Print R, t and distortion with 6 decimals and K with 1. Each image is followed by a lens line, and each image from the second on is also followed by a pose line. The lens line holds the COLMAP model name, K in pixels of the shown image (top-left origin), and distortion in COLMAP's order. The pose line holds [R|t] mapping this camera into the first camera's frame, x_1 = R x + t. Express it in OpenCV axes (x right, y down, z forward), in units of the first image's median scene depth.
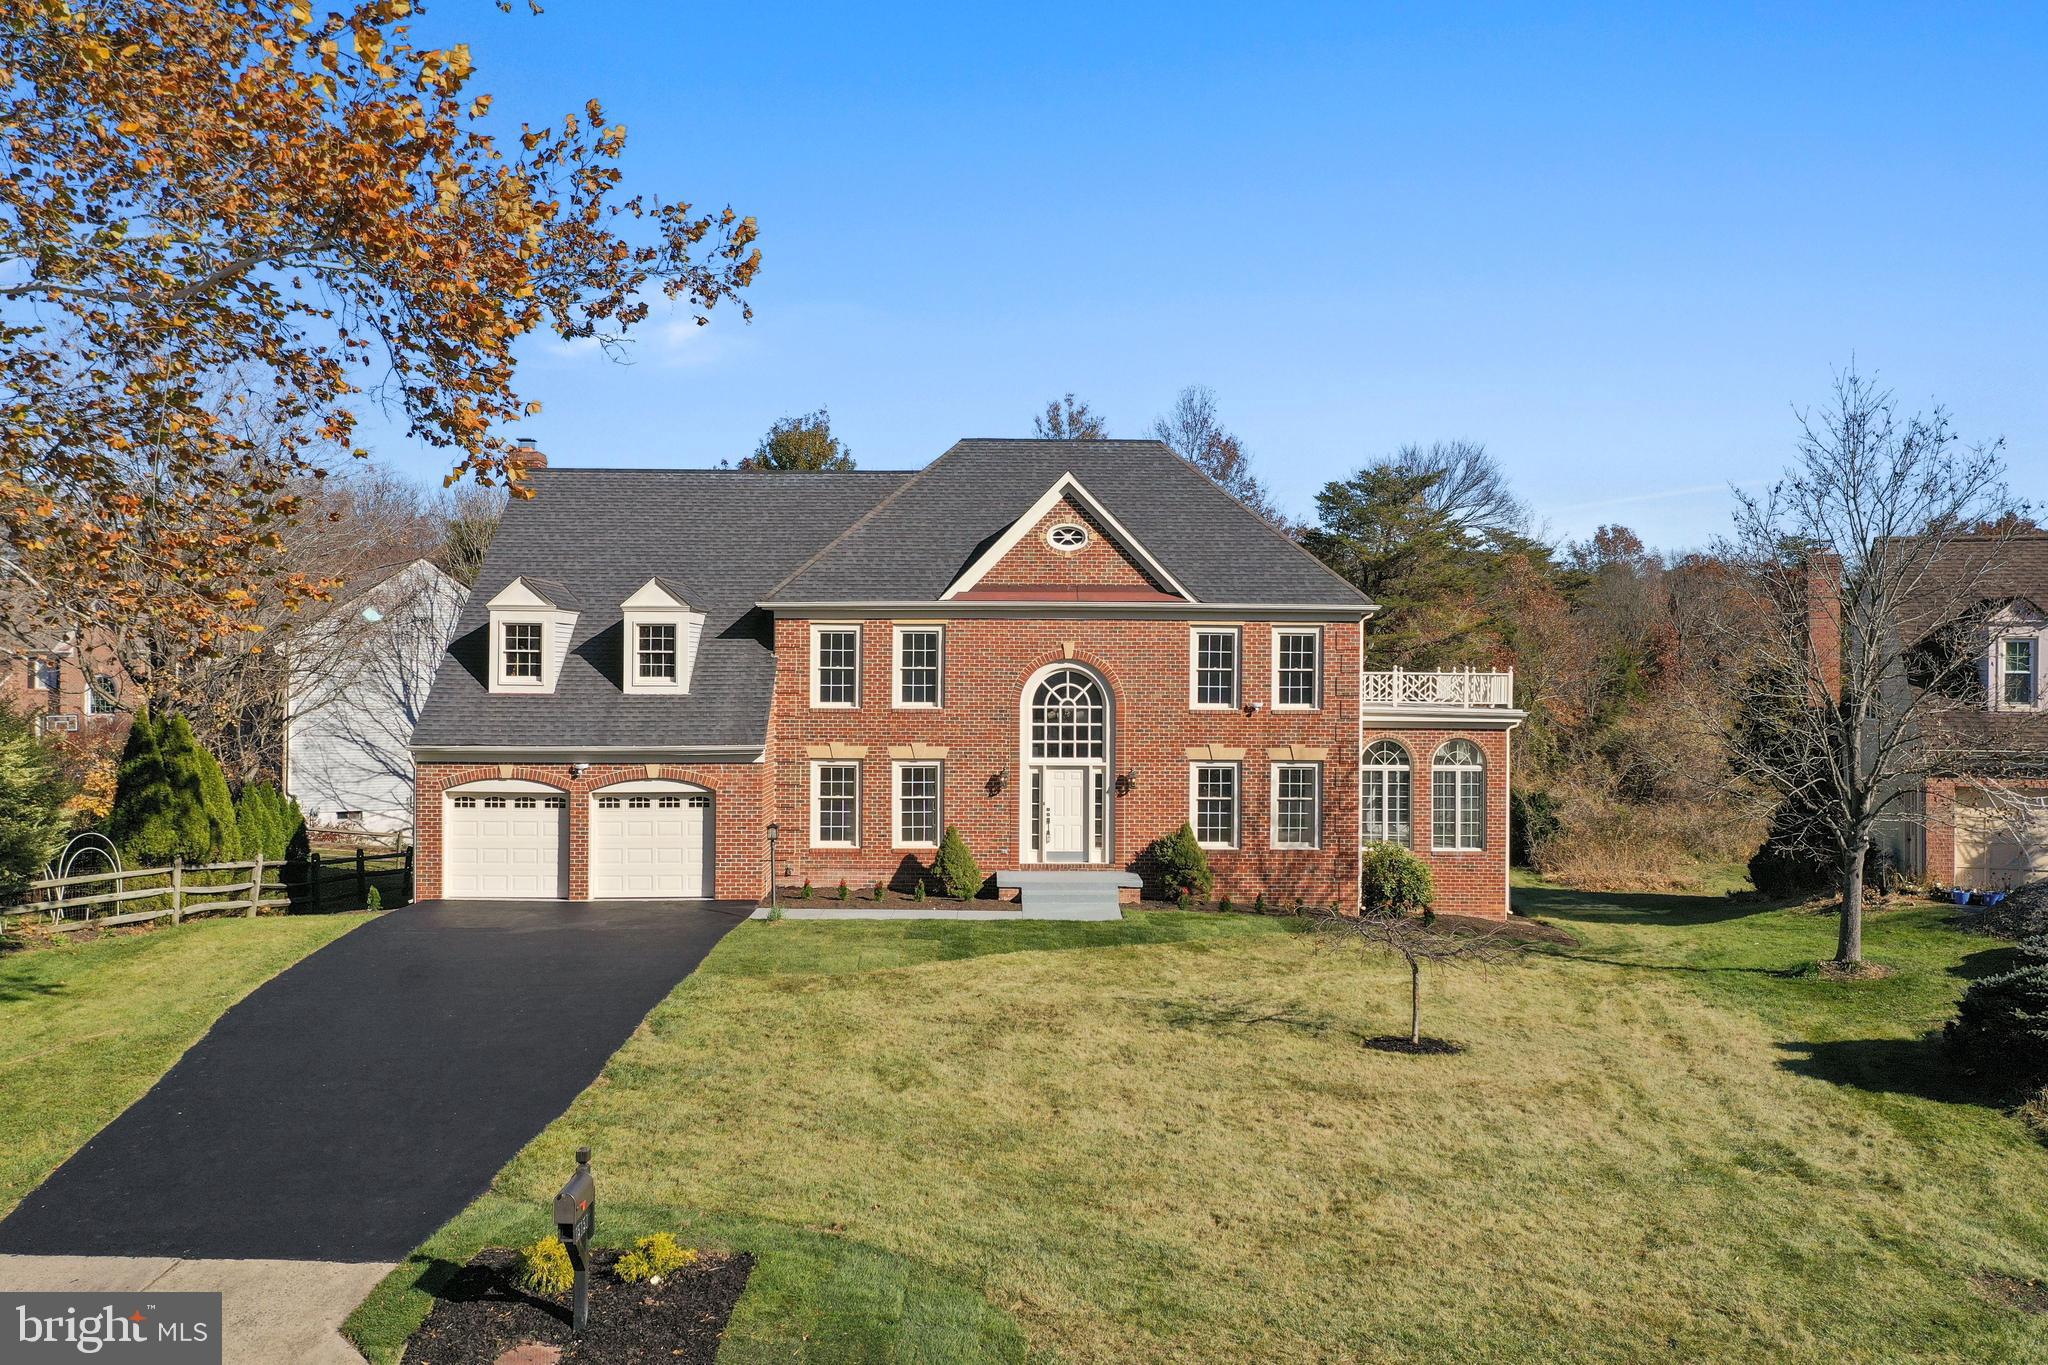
lens RADIAL K [[1603.5, 0, 1024.0], [0, 1603.5, 682.5], [0, 0, 1]] dist [0.005894, -0.001764]
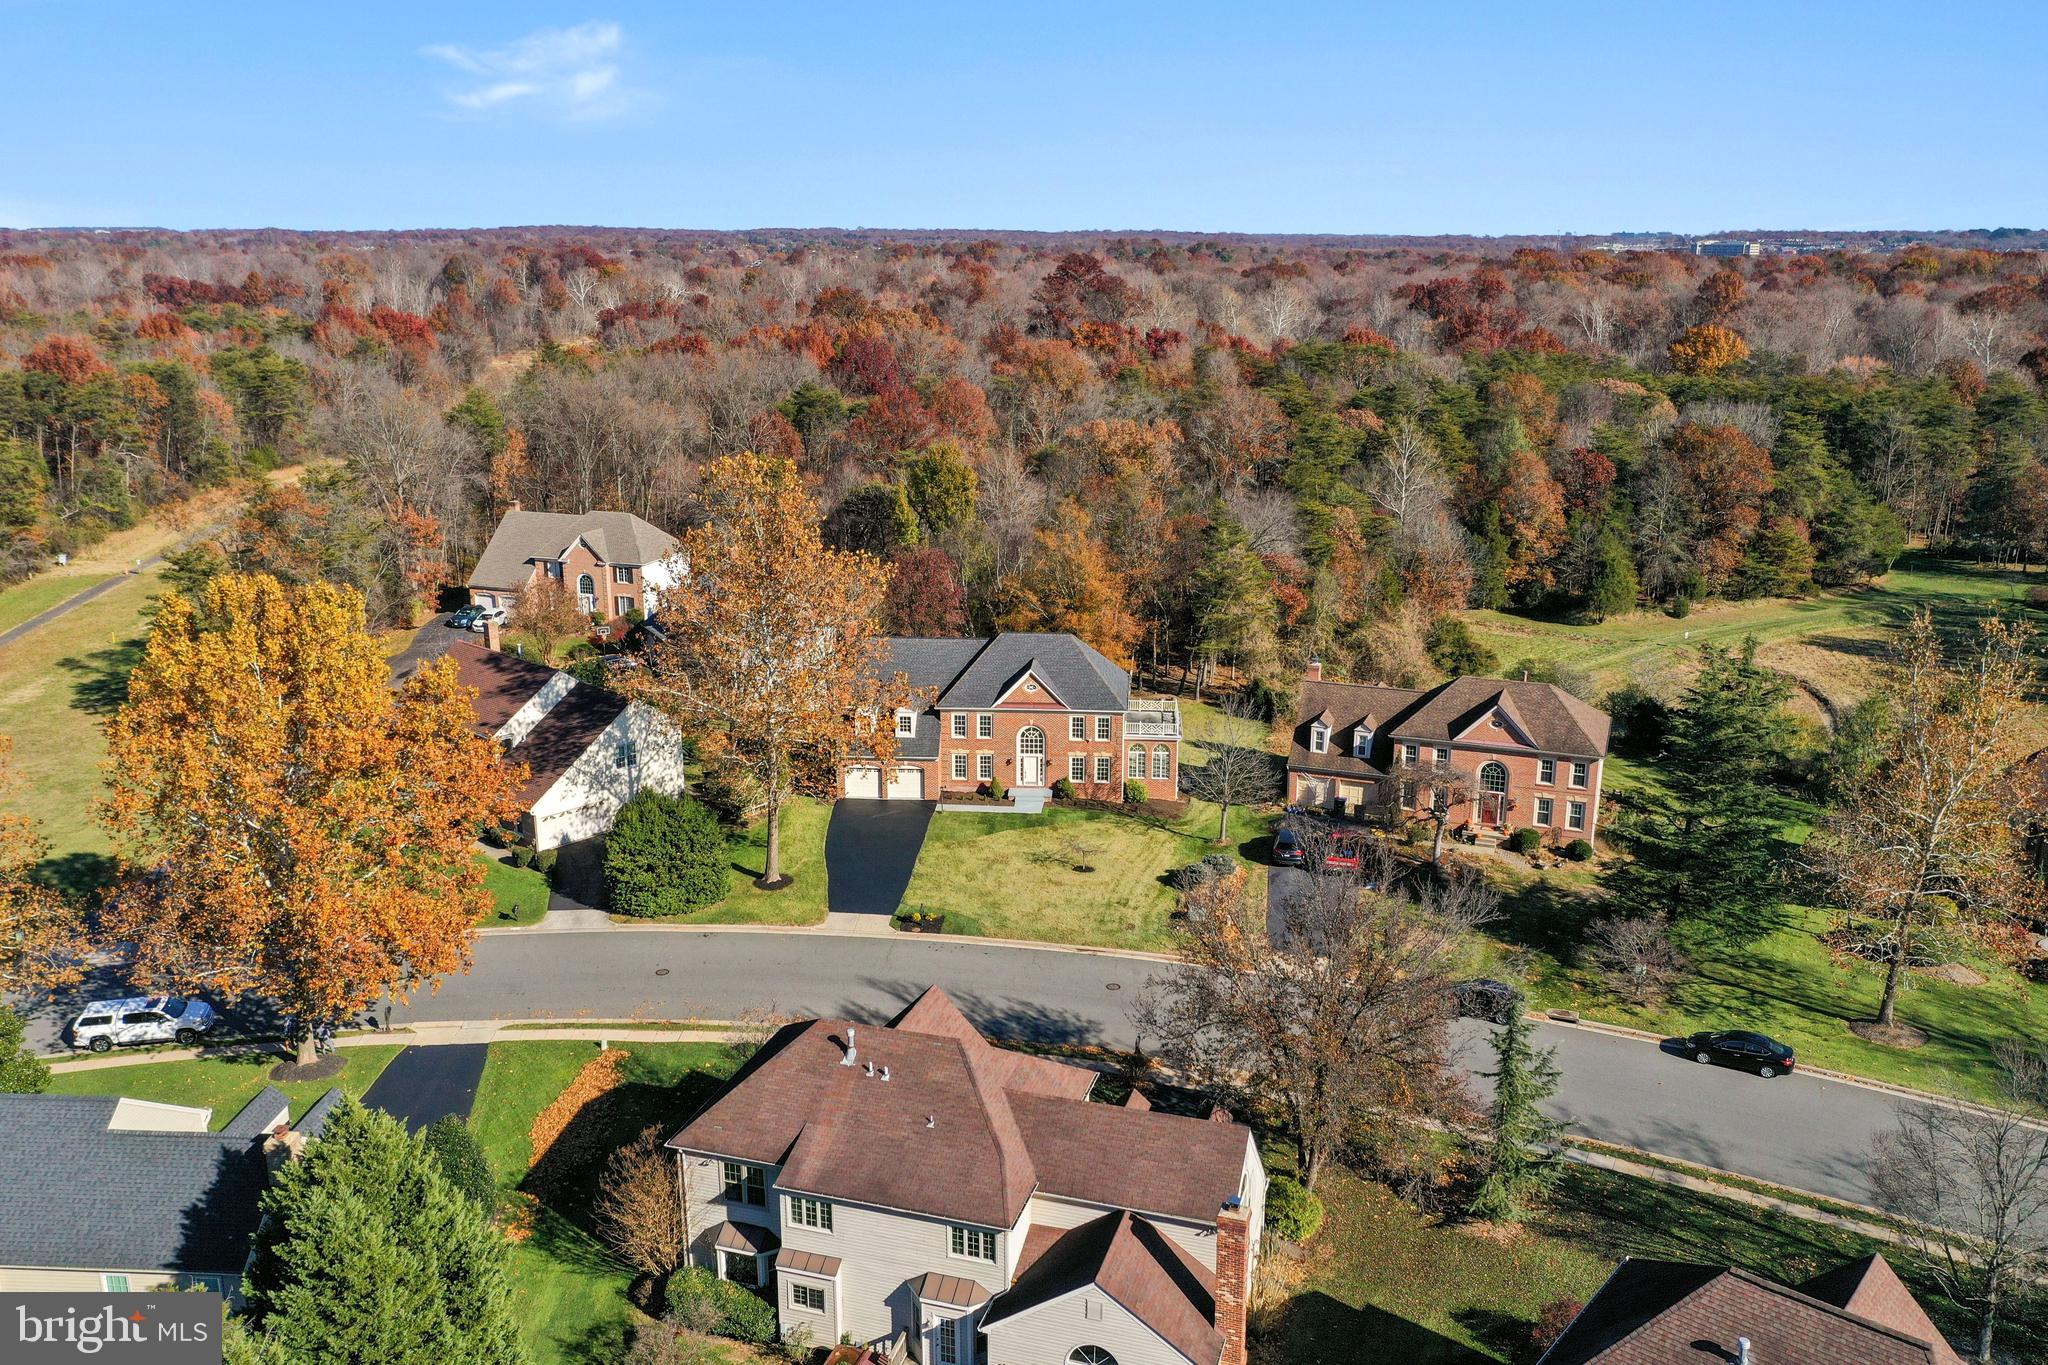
lens RADIAL K [[1620.3, 0, 1024.0], [0, 1620.3, 682.5], [0, 0, 1]] dist [0.010521, 0.002489]
pose [[0.996210, 0.023537, -0.083733, 0.280719], [-0.001069, 0.965931, 0.258797, -0.930915], [0.086971, -0.257726, 0.962296, -2.085195]]
